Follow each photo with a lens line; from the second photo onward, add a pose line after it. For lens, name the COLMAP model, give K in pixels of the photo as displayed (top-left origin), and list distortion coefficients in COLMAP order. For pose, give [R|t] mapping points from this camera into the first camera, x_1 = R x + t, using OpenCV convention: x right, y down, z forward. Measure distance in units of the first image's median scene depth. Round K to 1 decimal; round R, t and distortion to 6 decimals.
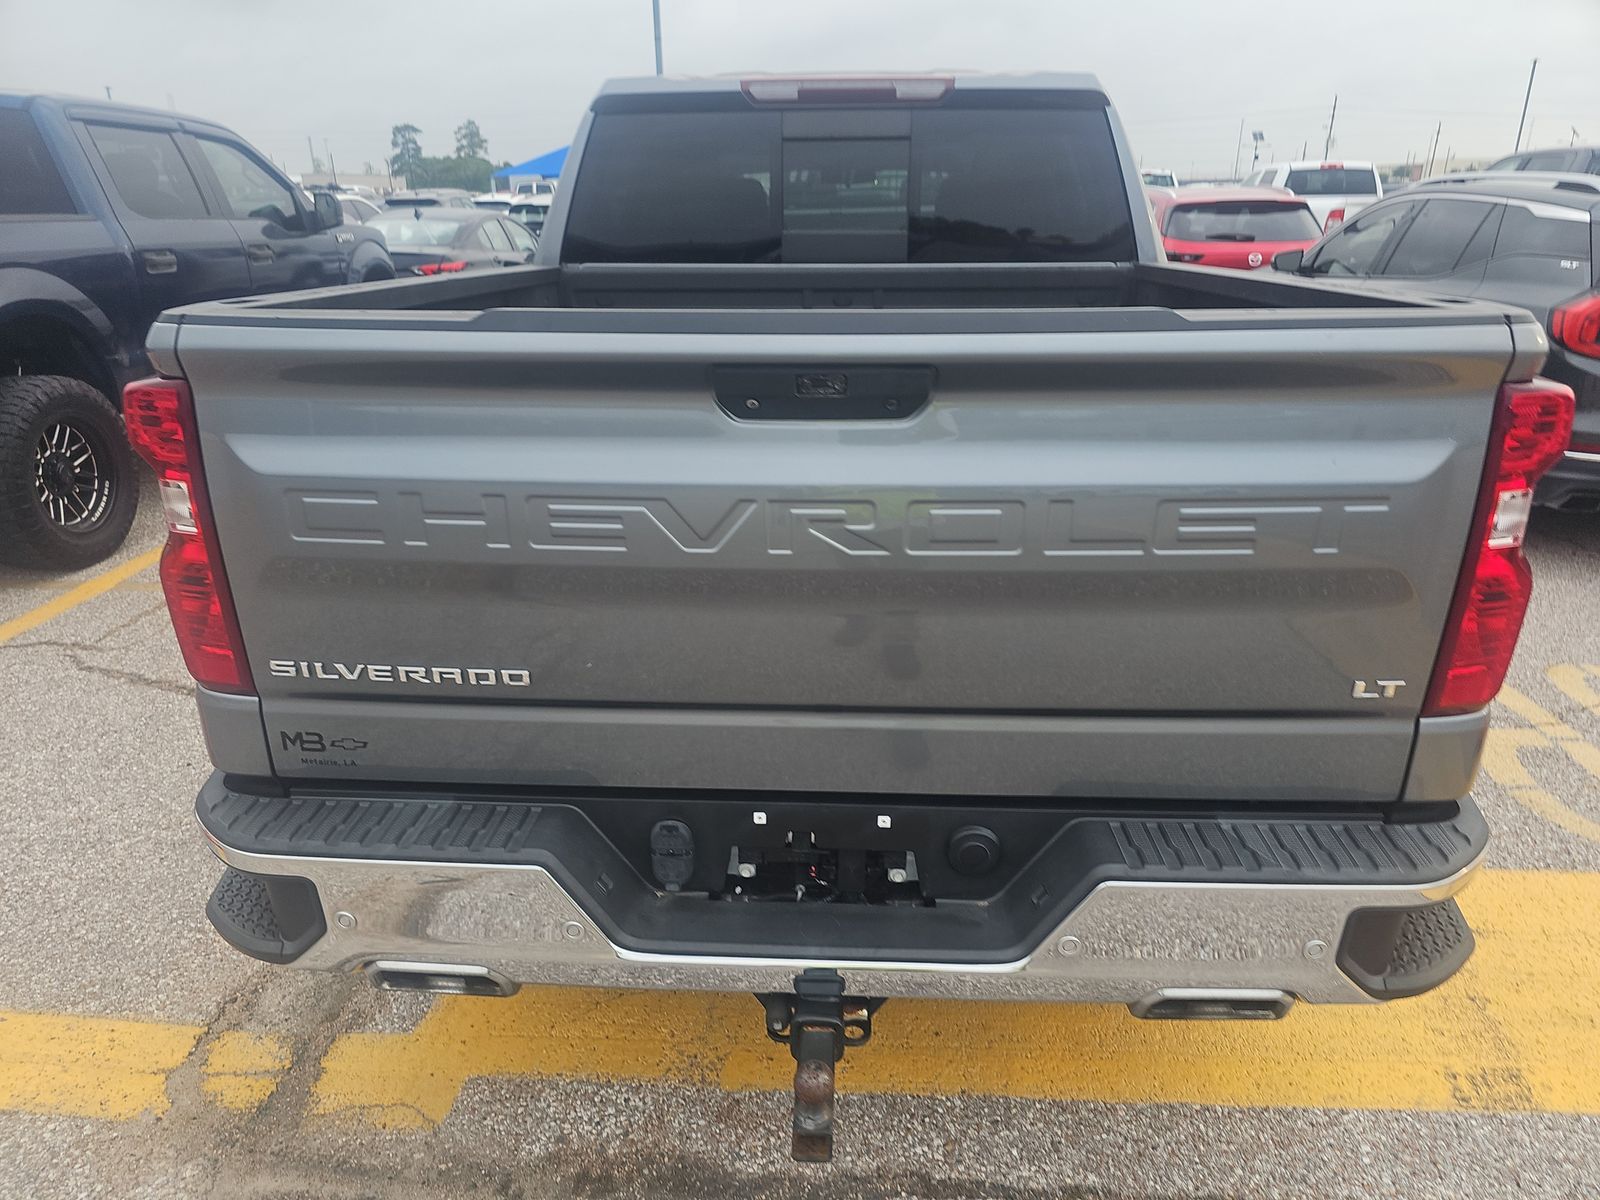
lens RADIAL K [[1052.8, 0, 789.1], [0, 1052.8, 606.7], [0, 0, 1]] dist [0.044954, -0.039120]
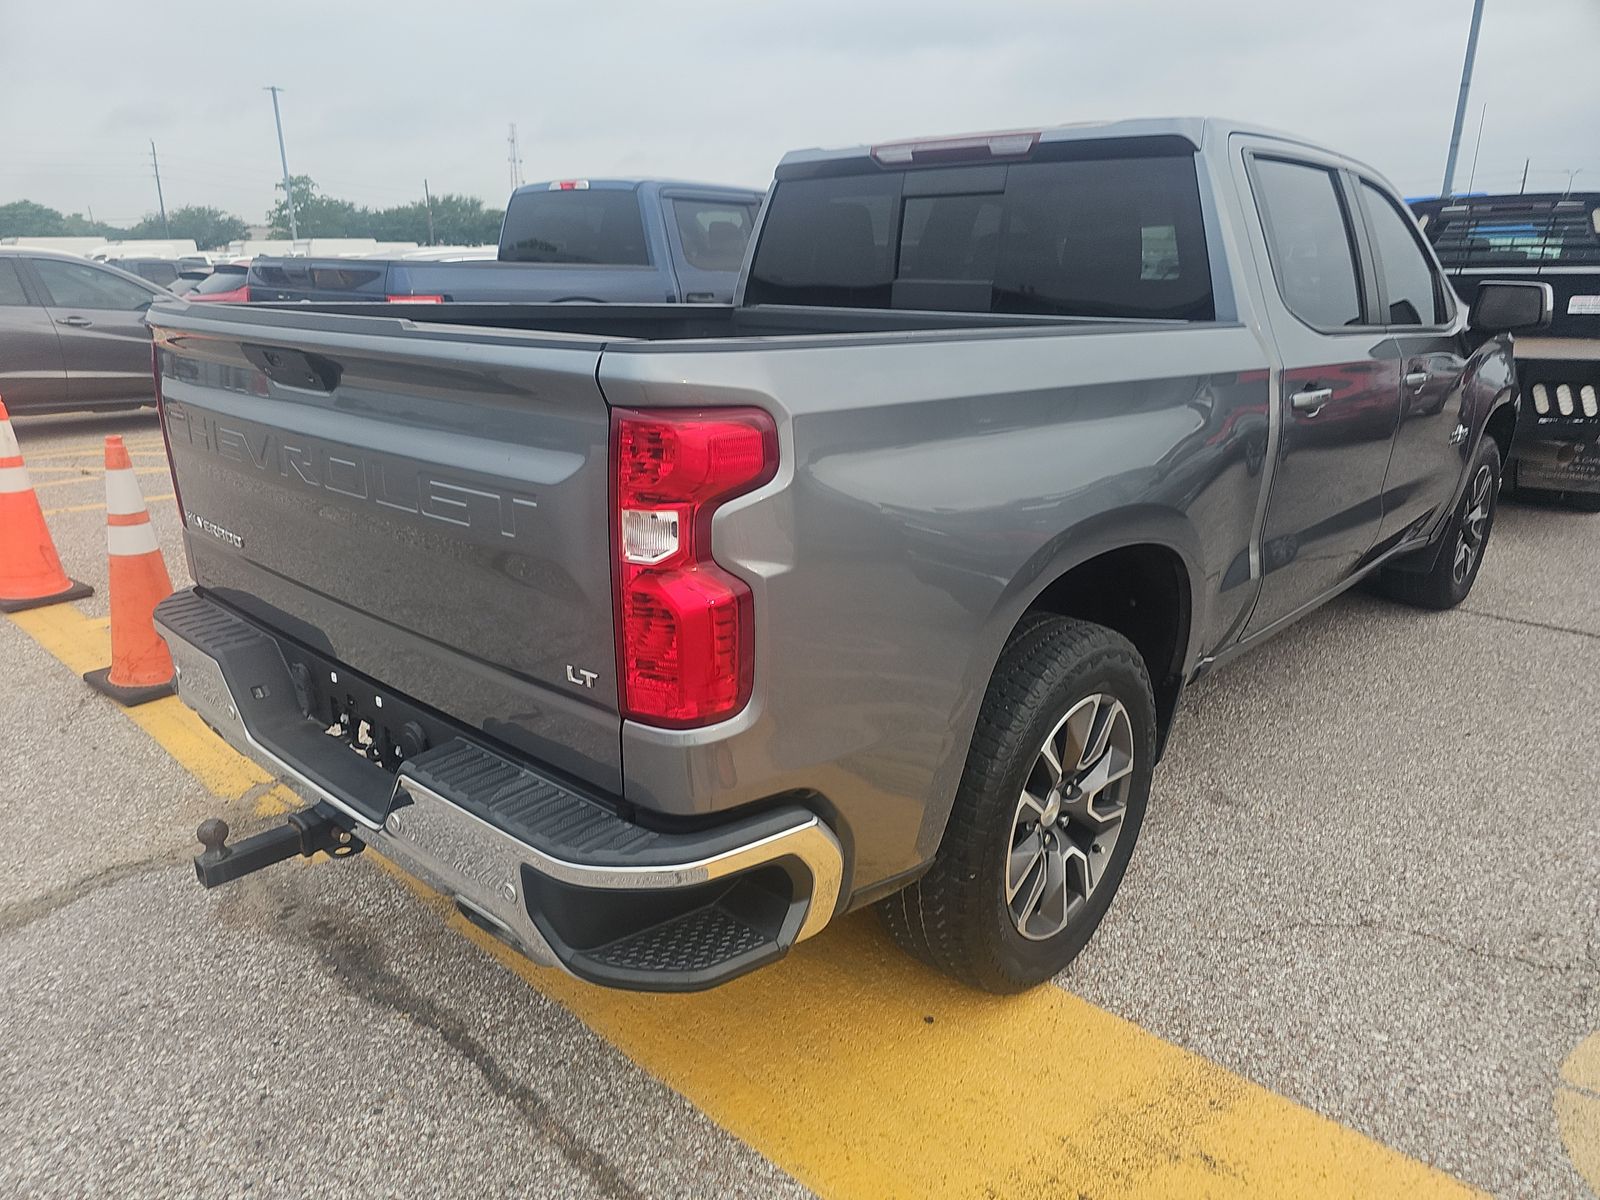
lens RADIAL K [[1052.8, 0, 789.1], [0, 1052.8, 606.7], [0, 0, 1]] dist [0.044954, -0.039120]
pose [[0.774584, 0.204434, -0.598520, 0.654534], [-0.235316, 0.971535, 0.027306, -0.035804], [0.587066, 0.119690, 0.800642, 0.114804]]
